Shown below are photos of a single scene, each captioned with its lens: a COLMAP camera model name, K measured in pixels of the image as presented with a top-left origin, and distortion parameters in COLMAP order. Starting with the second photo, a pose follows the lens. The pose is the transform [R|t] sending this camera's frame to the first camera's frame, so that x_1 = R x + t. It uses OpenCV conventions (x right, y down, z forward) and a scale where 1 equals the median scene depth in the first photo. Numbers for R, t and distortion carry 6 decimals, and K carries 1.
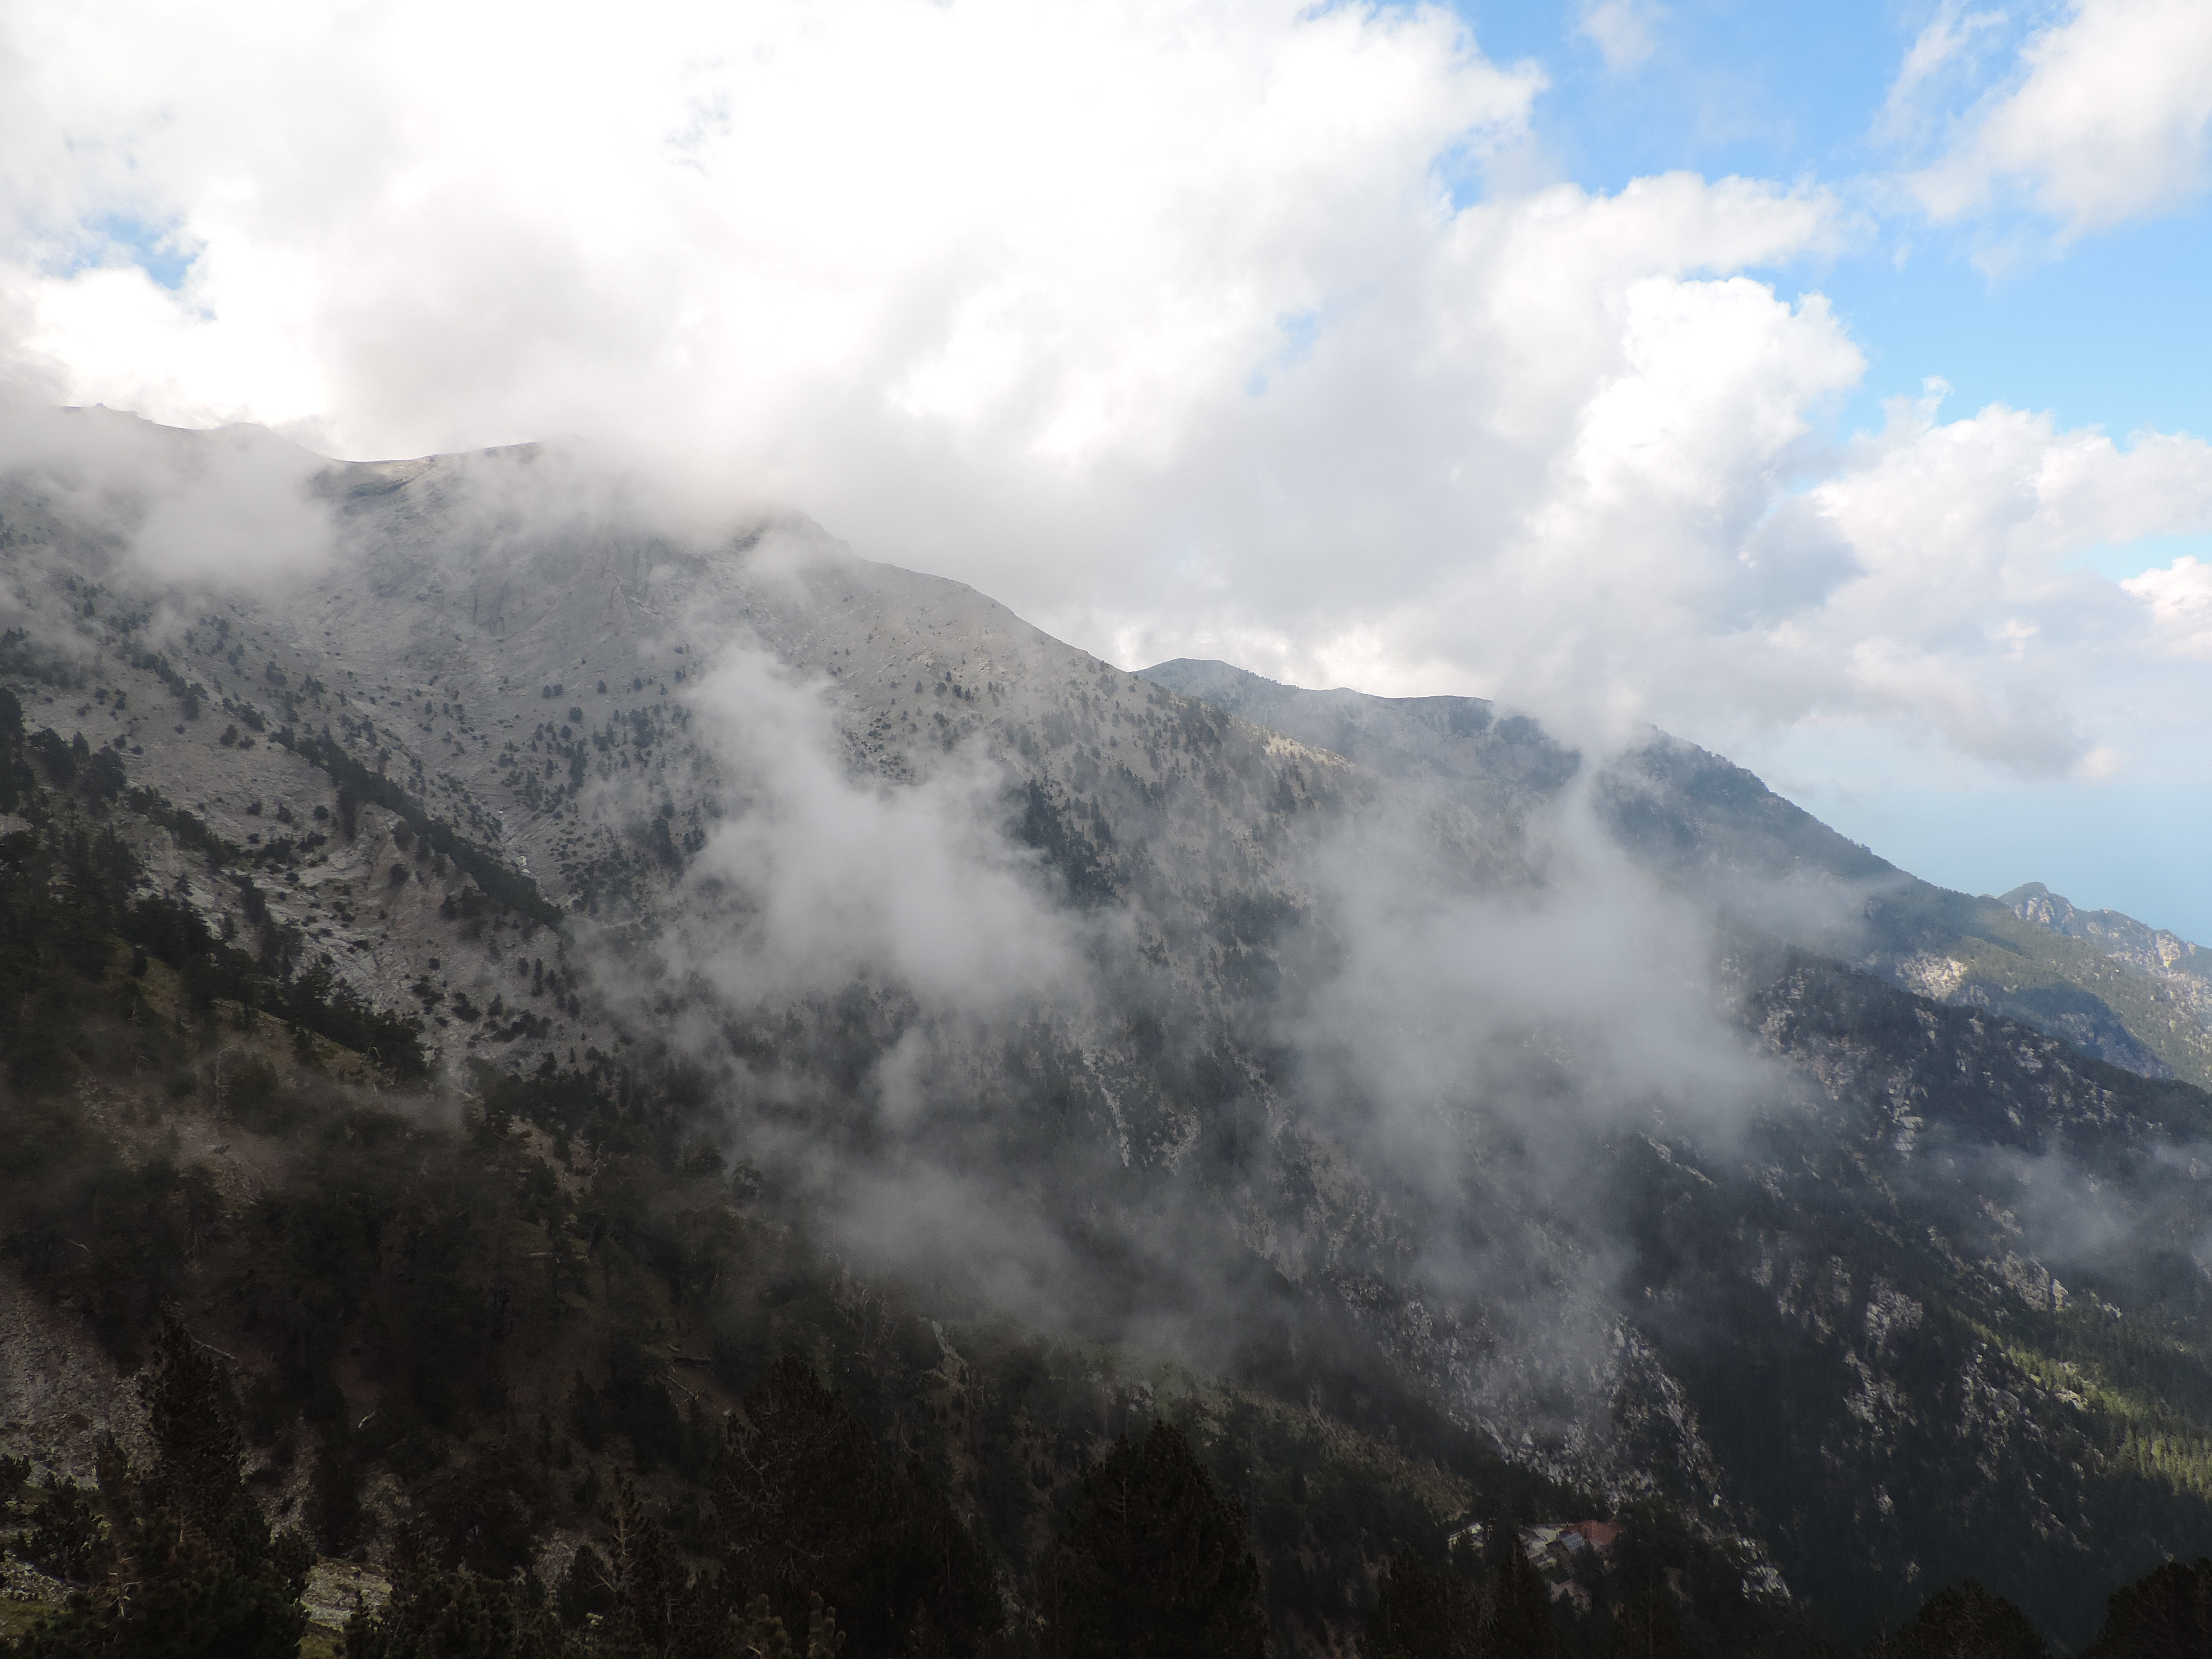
lens RADIAL K [[1566.4, 0, 1106.9], [0, 1566.4, 831.1], [0, 0, 1]] dist [-0.028934, 0.007264]
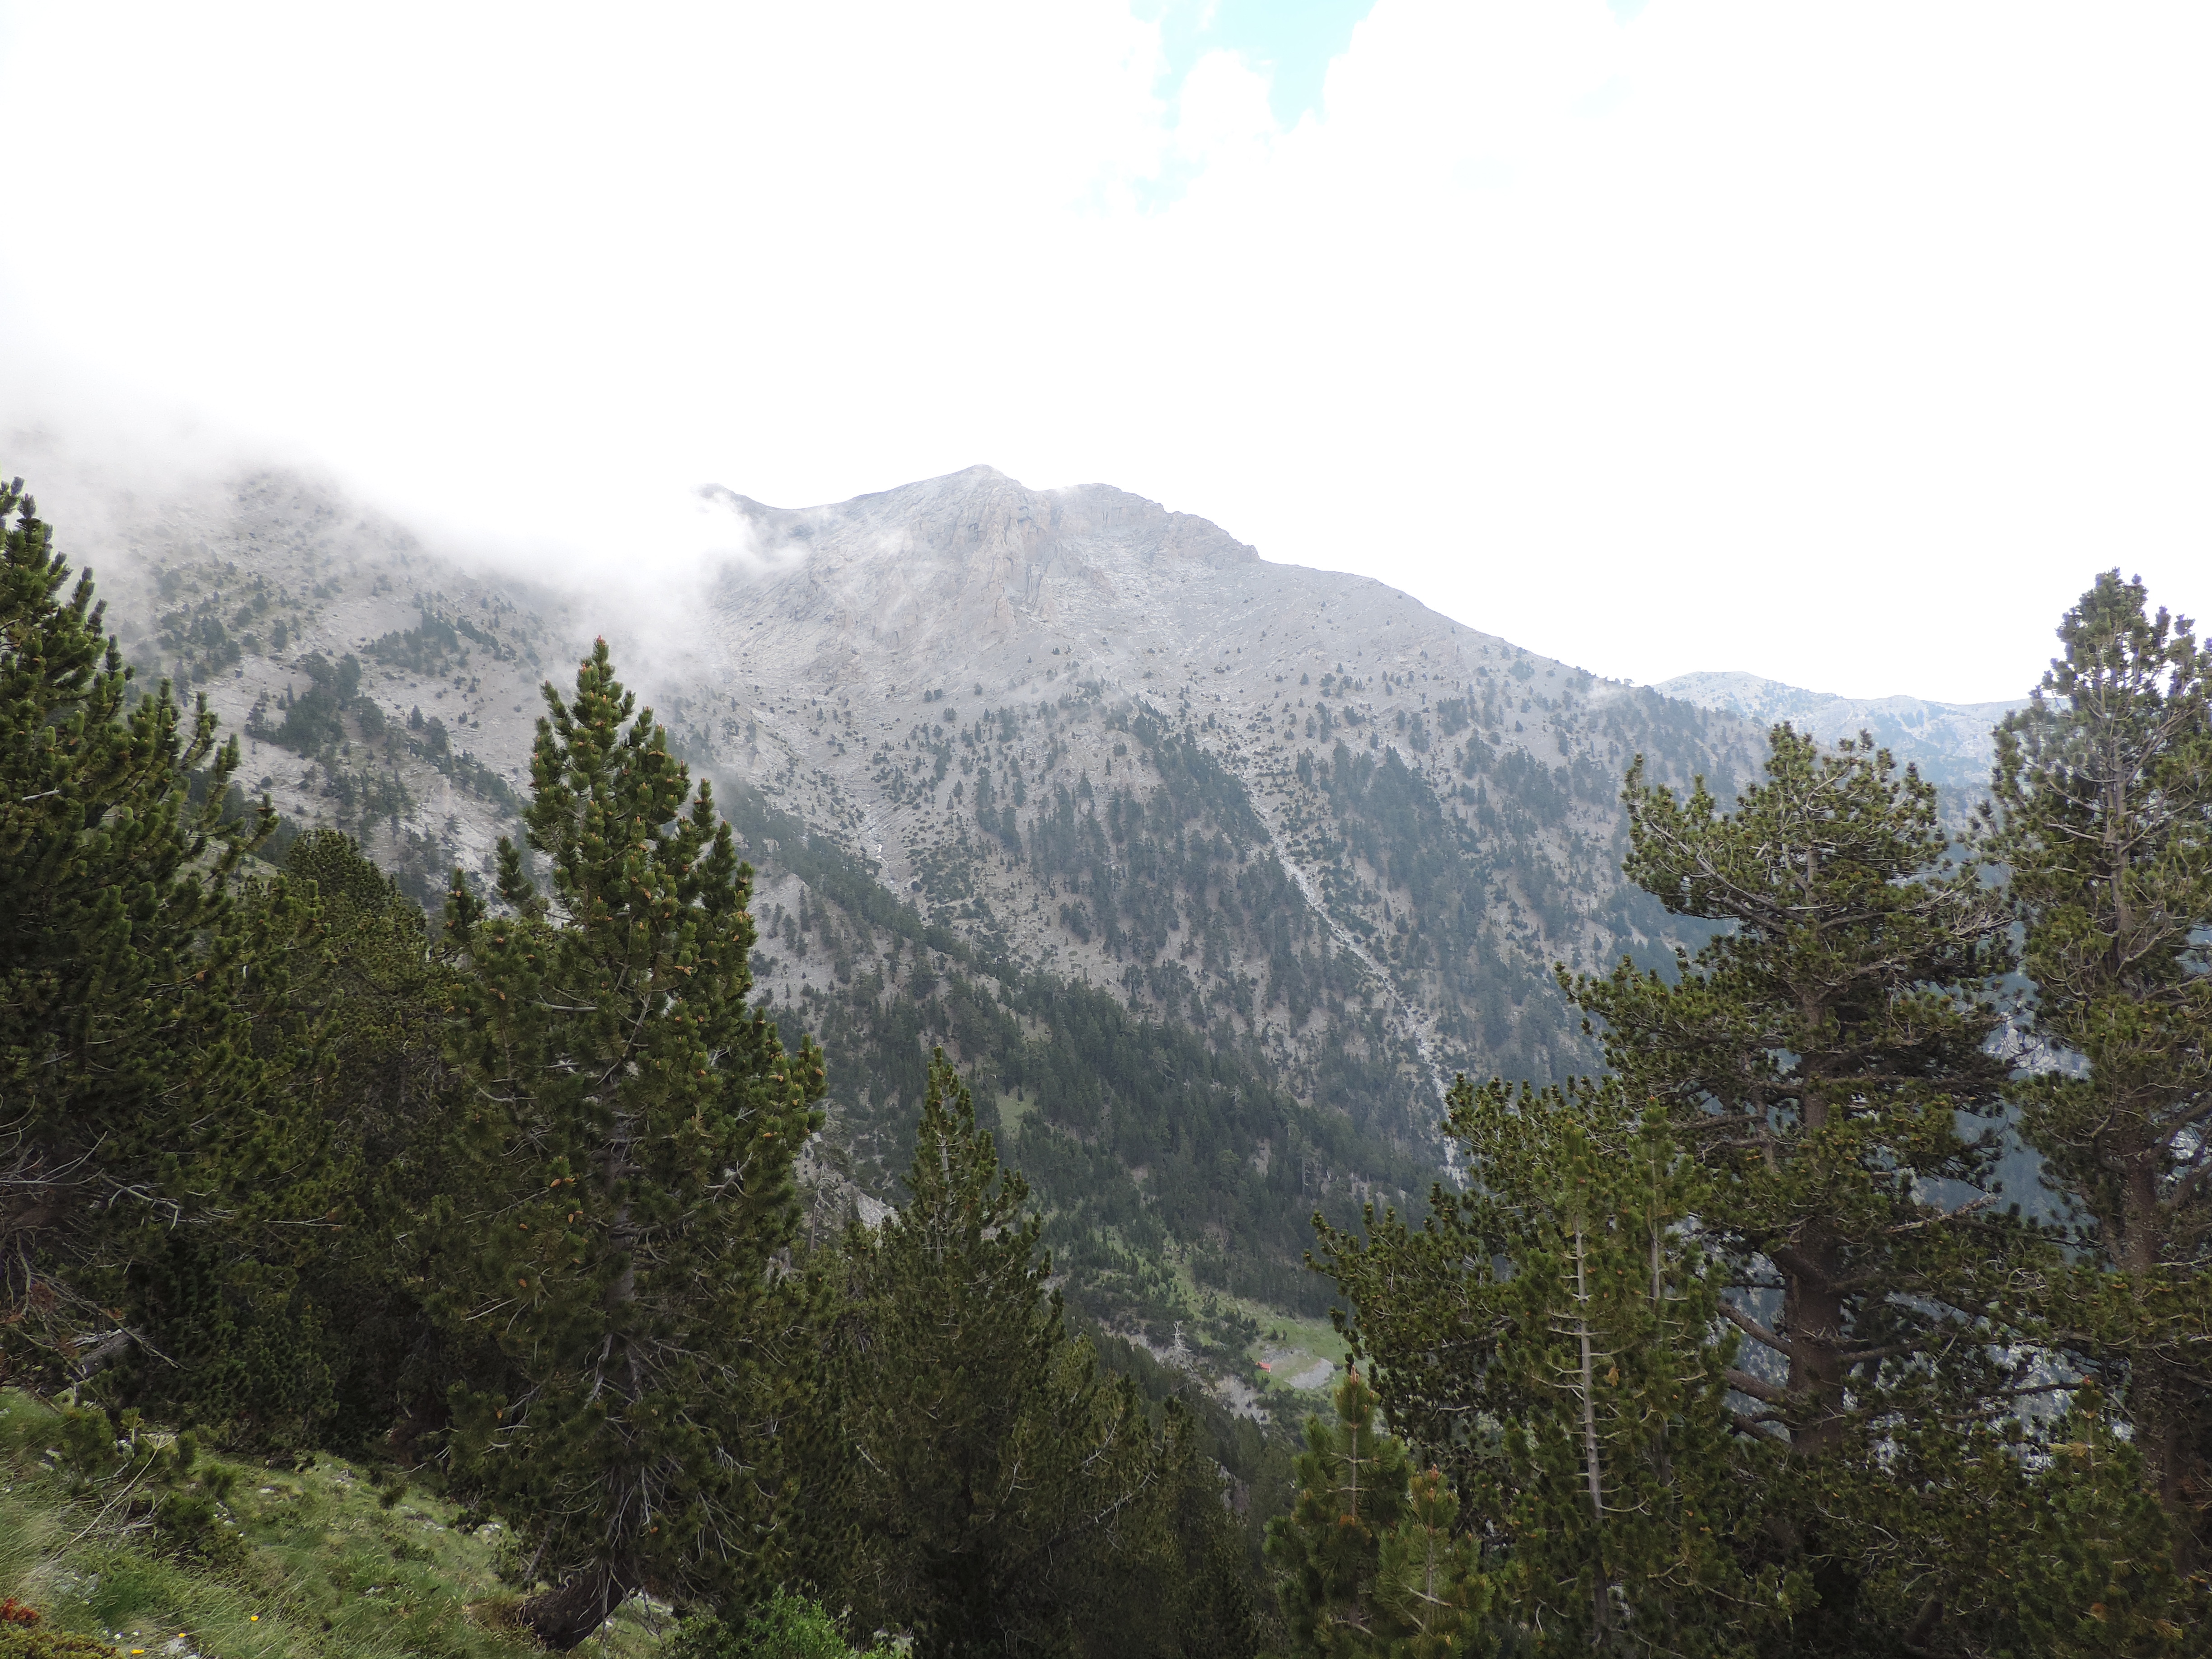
lens RADIAL K [[1566.4, 0, 1116.7], [0, 1566.4, 834.2], [0, 0, 1]] dist [-0.028934, 0.007264]
pose [[0.931477, -0.030309, -0.362535, 0.142284], [0.014074, 0.998780, -0.047339, 0.056592], [0.363528, 0.038993, 0.930767, 0.074458]]
